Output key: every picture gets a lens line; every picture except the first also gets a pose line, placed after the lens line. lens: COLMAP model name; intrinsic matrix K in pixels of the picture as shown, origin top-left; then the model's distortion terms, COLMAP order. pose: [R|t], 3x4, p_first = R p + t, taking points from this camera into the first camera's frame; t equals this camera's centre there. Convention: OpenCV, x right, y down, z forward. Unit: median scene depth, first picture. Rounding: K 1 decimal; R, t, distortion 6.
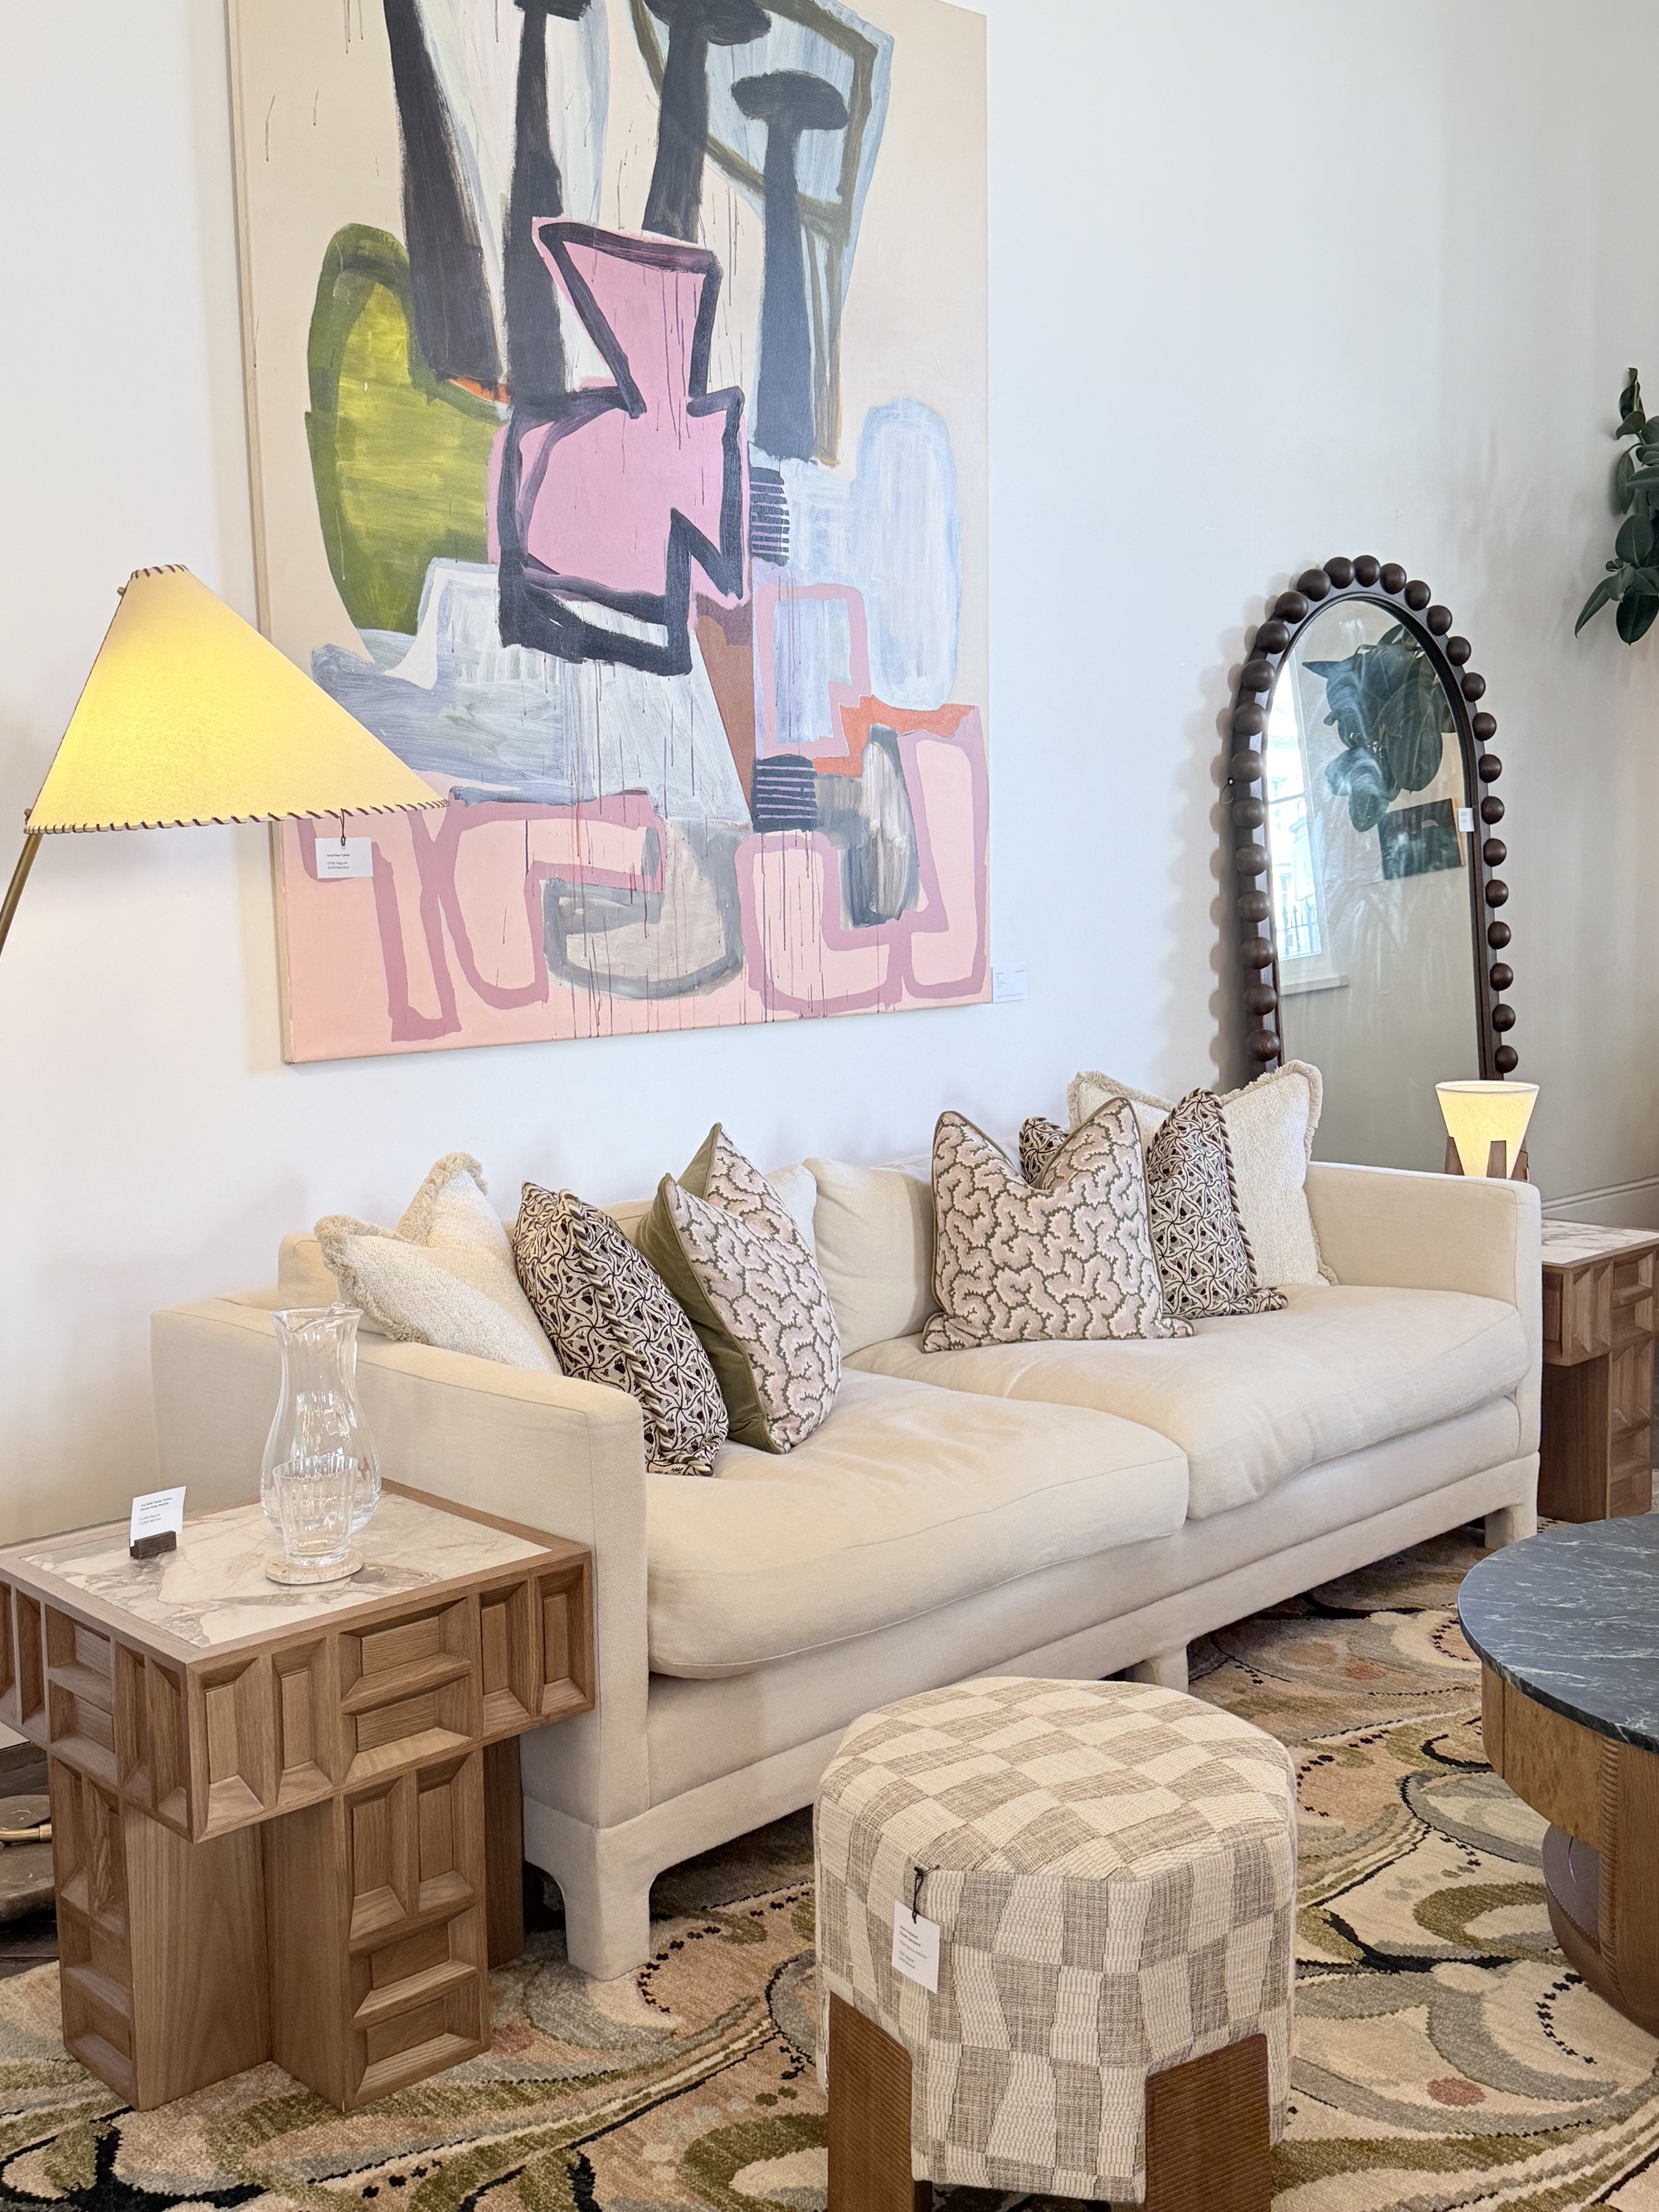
lens RADIAL K [[2344.3, 0, 829.0], [0, 2344.3, 1112.1], [0, 0, 1]] dist [0.033424, 0.000000]
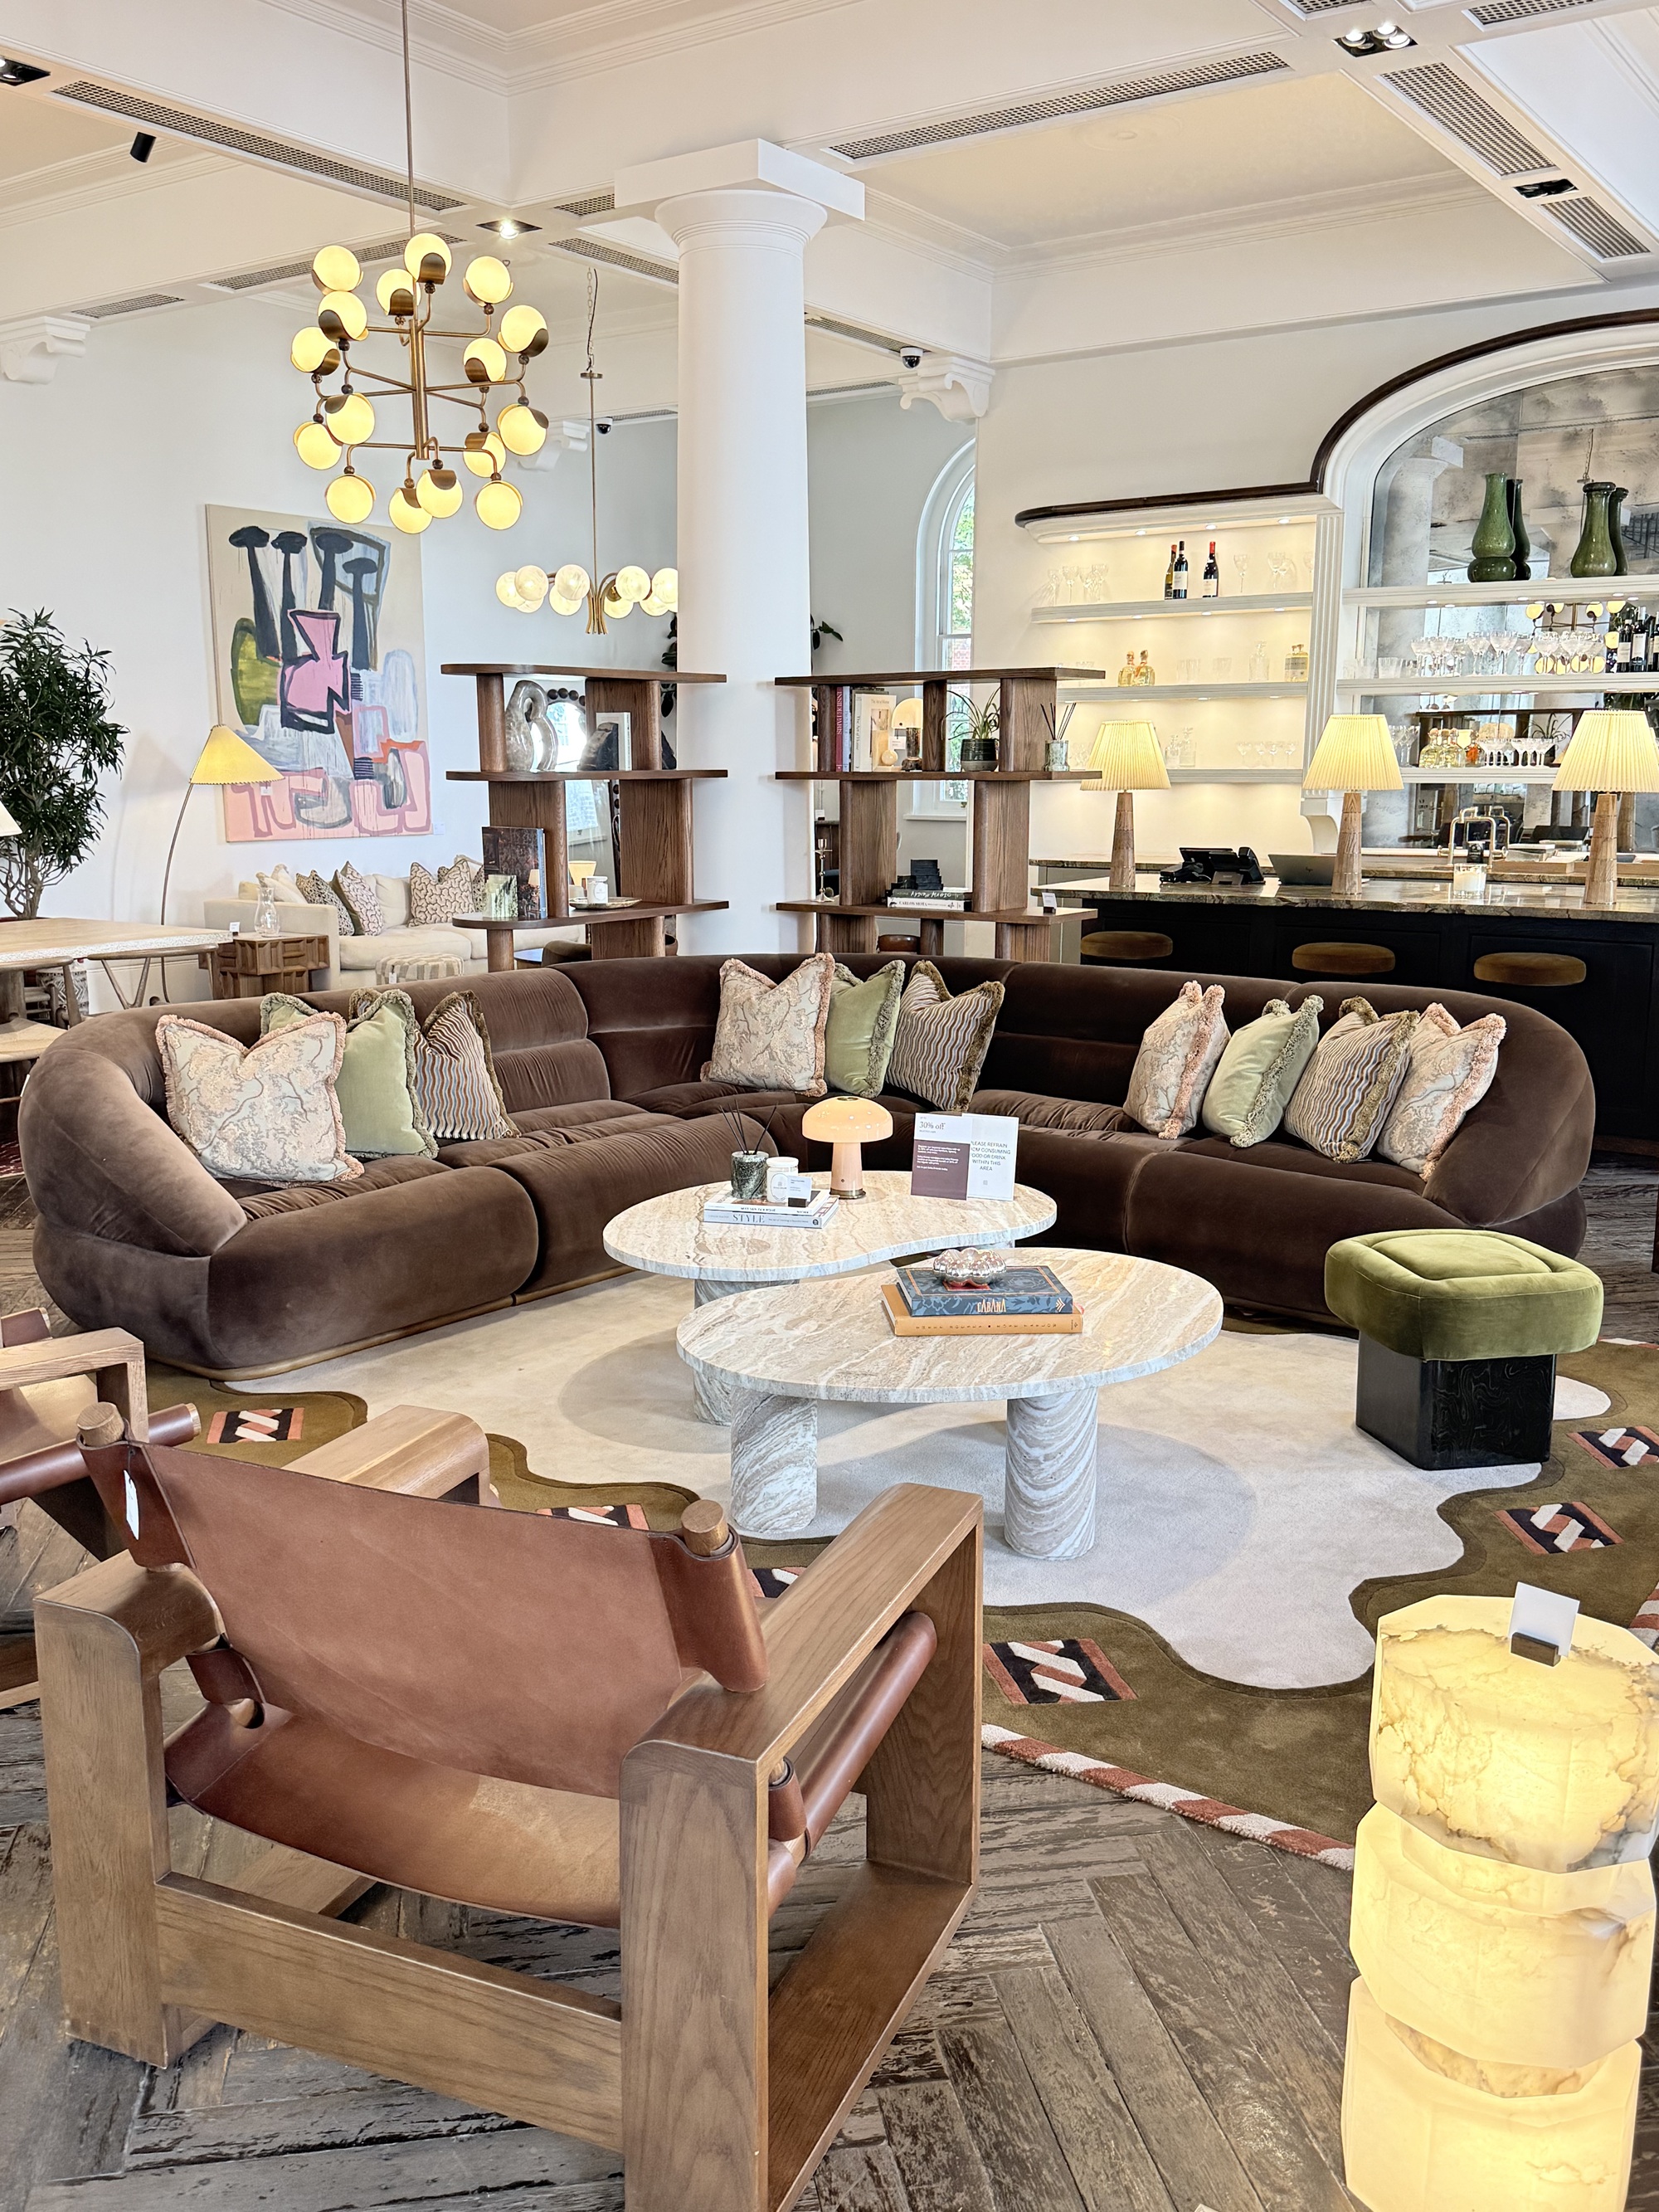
lens RADIAL K [[1895.0, 0, 838.0], [0, 1895.0, 1104.0], [0, 0, 1]] dist [0.072434, -0.002624]
pose [[0.974771, -0.018979, 0.222400, 0.028821], [0.002985, 0.997398, 0.072032, 0.161097], [-0.223188, -0.069551, 0.972291, -1.989031]]
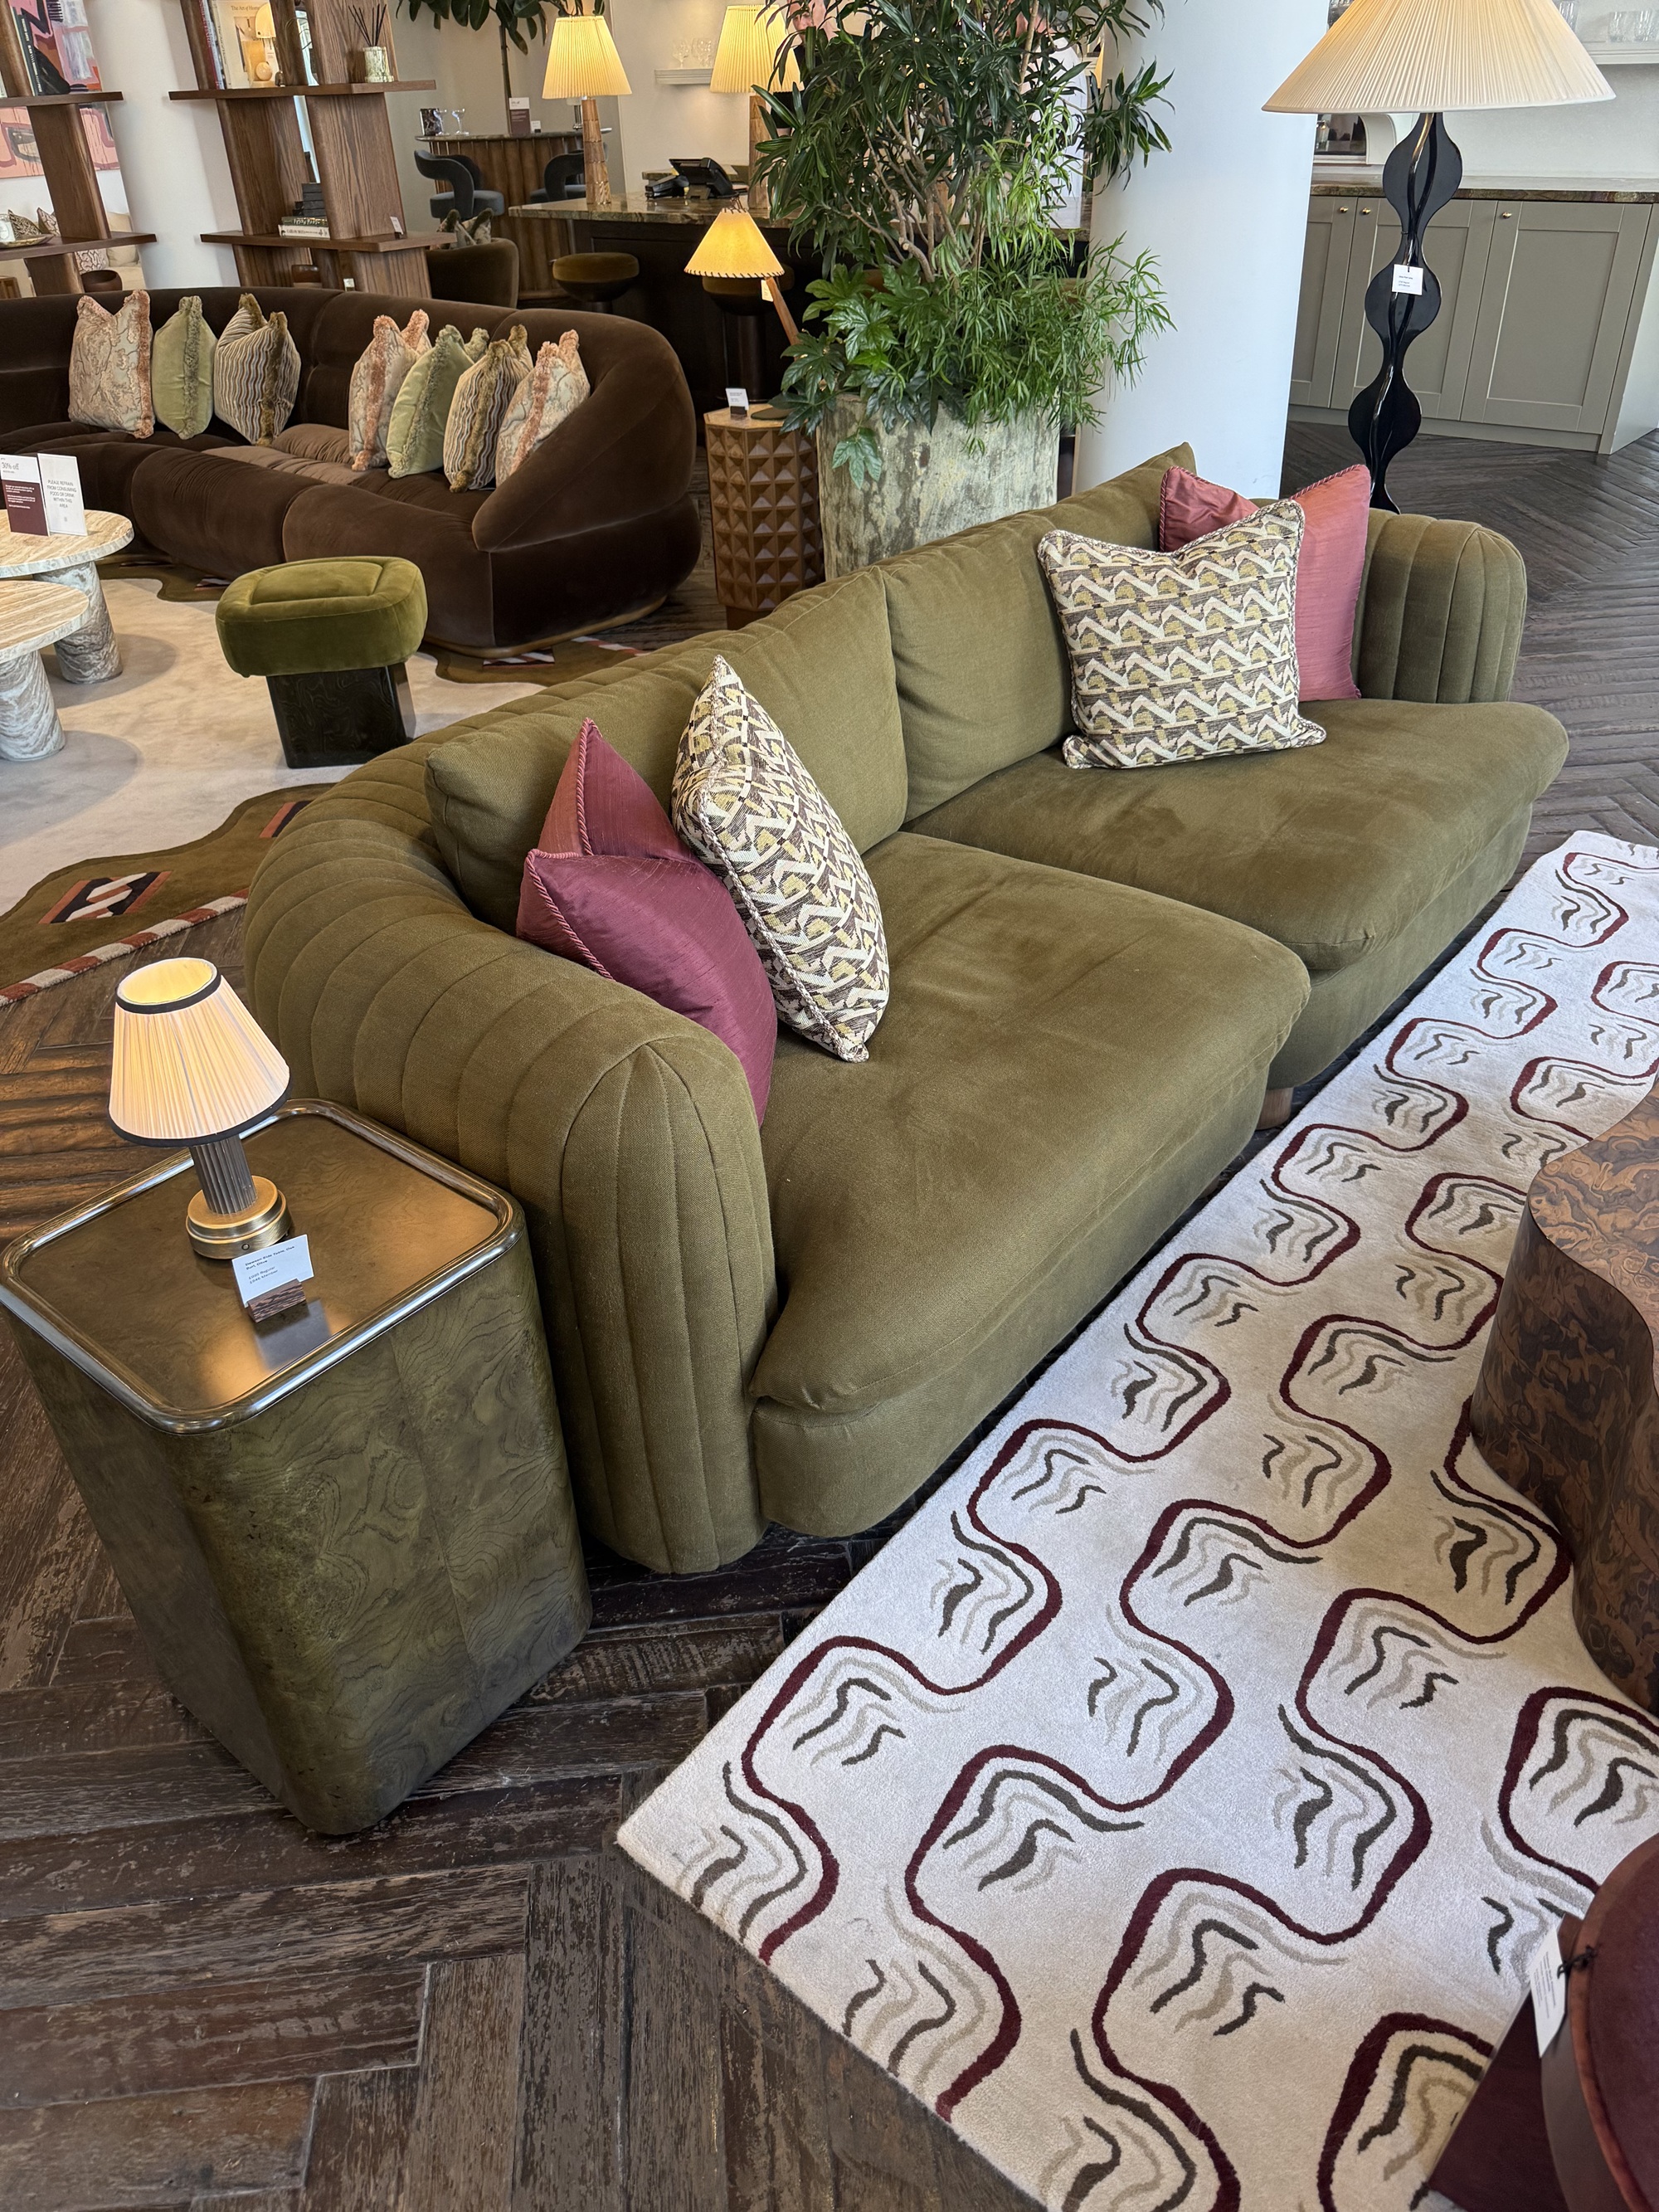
lens RADIAL K [[1570.1, 0, 837.4], [0, 1570.1, 1092.9], [0, 0, 1]] dist [0.019190, -0.021349]
pose [[0.981370, -0.116363, 0.152881, 0.603320], [0.034450, 0.889405, 0.455820, 0.166616], [-0.189013, -0.442061, 0.876844, -2.098221]]
